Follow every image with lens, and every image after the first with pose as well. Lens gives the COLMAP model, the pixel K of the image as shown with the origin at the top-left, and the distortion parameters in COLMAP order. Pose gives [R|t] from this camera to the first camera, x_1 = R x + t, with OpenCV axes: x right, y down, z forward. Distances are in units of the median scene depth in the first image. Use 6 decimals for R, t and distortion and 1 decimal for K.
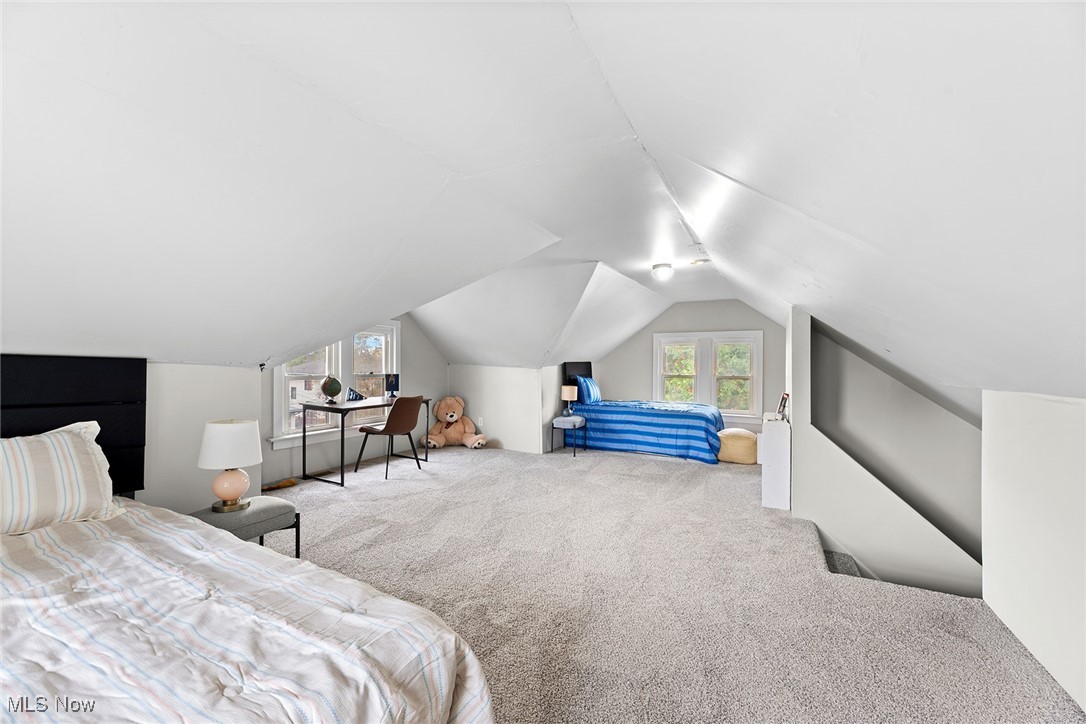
lens RADIAL K [[441.7, 0, 541.8], [0, 441.7, 362.0], [0, 0, 1]] dist [-0.003097, -0.000185]
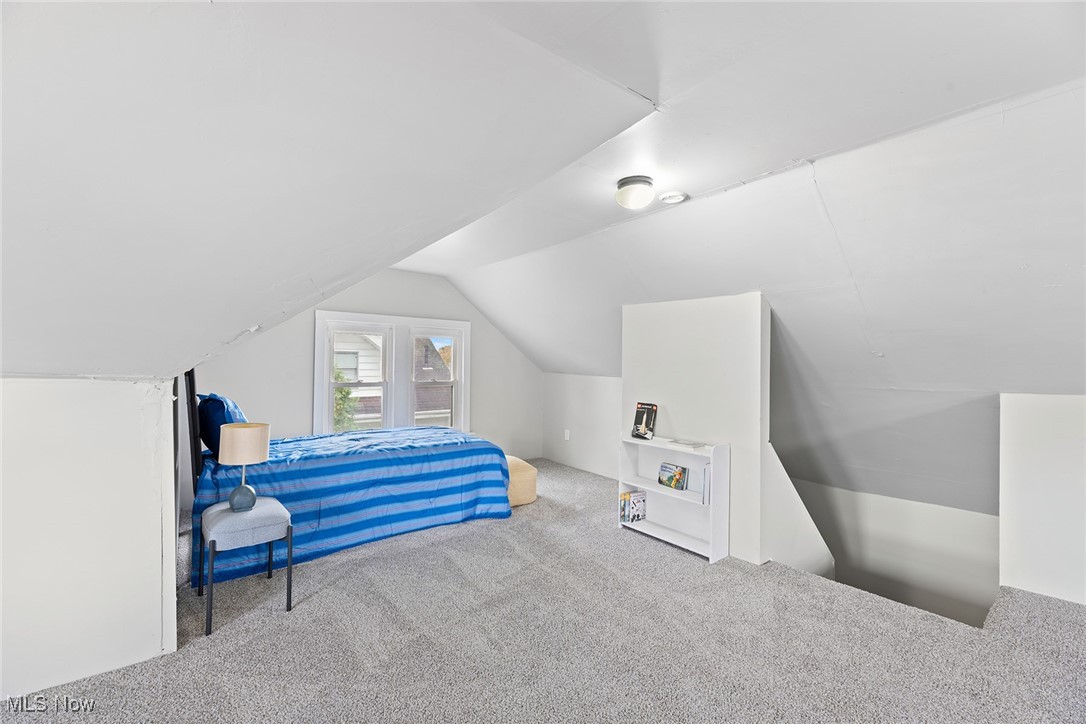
lens RADIAL K [[441.7, 0, 543.7], [0, 441.7, 364.0], [0, 0, 1]] dist [-0.003097, -0.000185]
pose [[0.437704, -0.003632, 0.899112, -0.175904], [-0.005007, 0.999966, 0.006477, -0.002181], [-0.899105, -0.007337, 0.437671, 0.646104]]
